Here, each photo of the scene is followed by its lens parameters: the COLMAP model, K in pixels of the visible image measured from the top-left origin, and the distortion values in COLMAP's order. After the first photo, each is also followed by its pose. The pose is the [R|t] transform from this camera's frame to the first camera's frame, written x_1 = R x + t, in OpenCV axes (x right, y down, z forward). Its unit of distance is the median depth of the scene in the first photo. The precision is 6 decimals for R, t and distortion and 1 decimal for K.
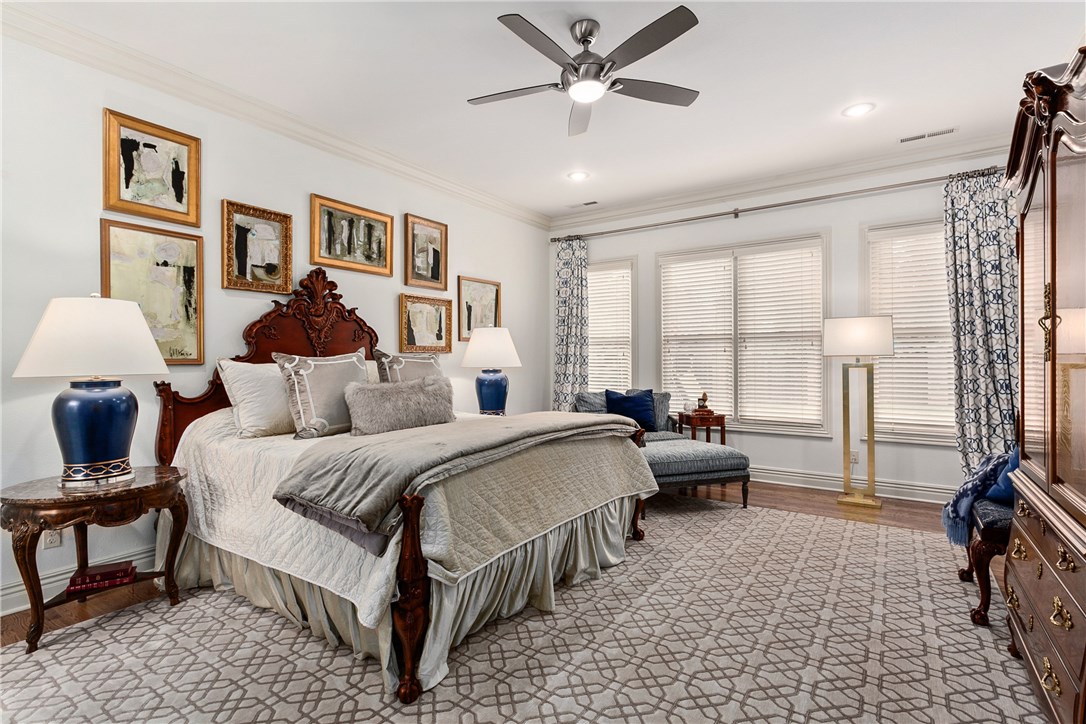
lens RADIAL K [[520.4, 0, 538.4], [0, 520.4, 357.4], [0, 0, 1]] dist [0.005409, 0.000911]
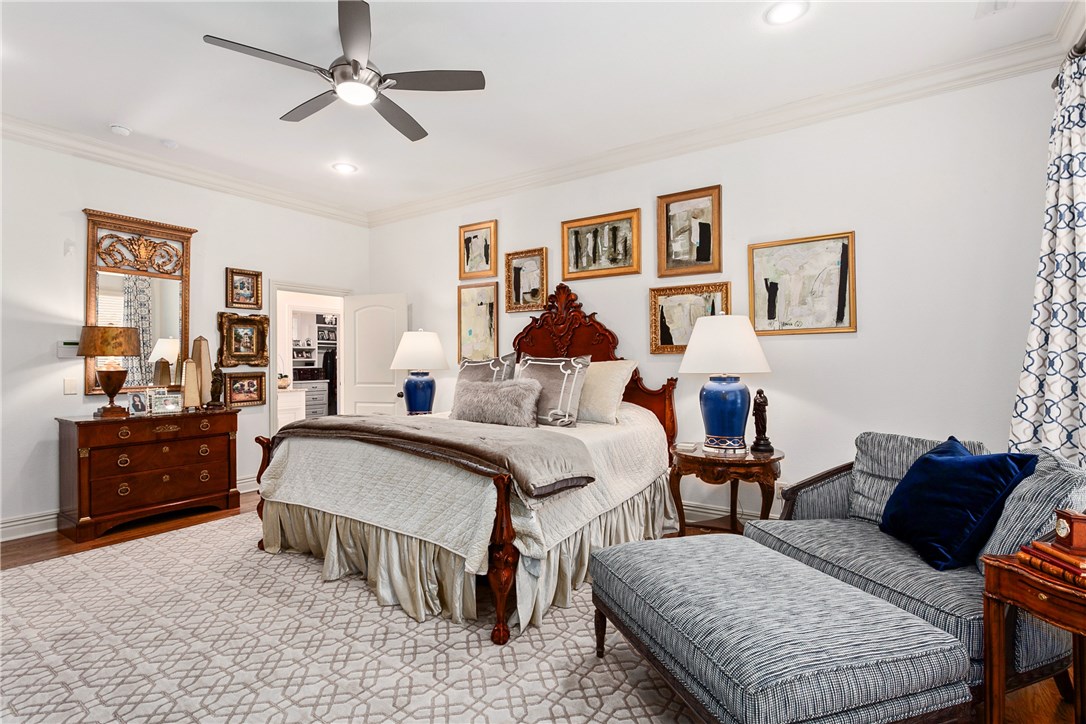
lens RADIAL K [[520.4, 0, 538.4], [0, 520.4, 357.4], [0, 0, 1]] dist [0.005409, 0.000911]
pose [[-0.001258, -0.001137, -0.999999, 0.733848], [0.005853, 0.999982, -0.001144, -0.003434], [0.999982, -0.005855, -0.001251, 0.916231]]
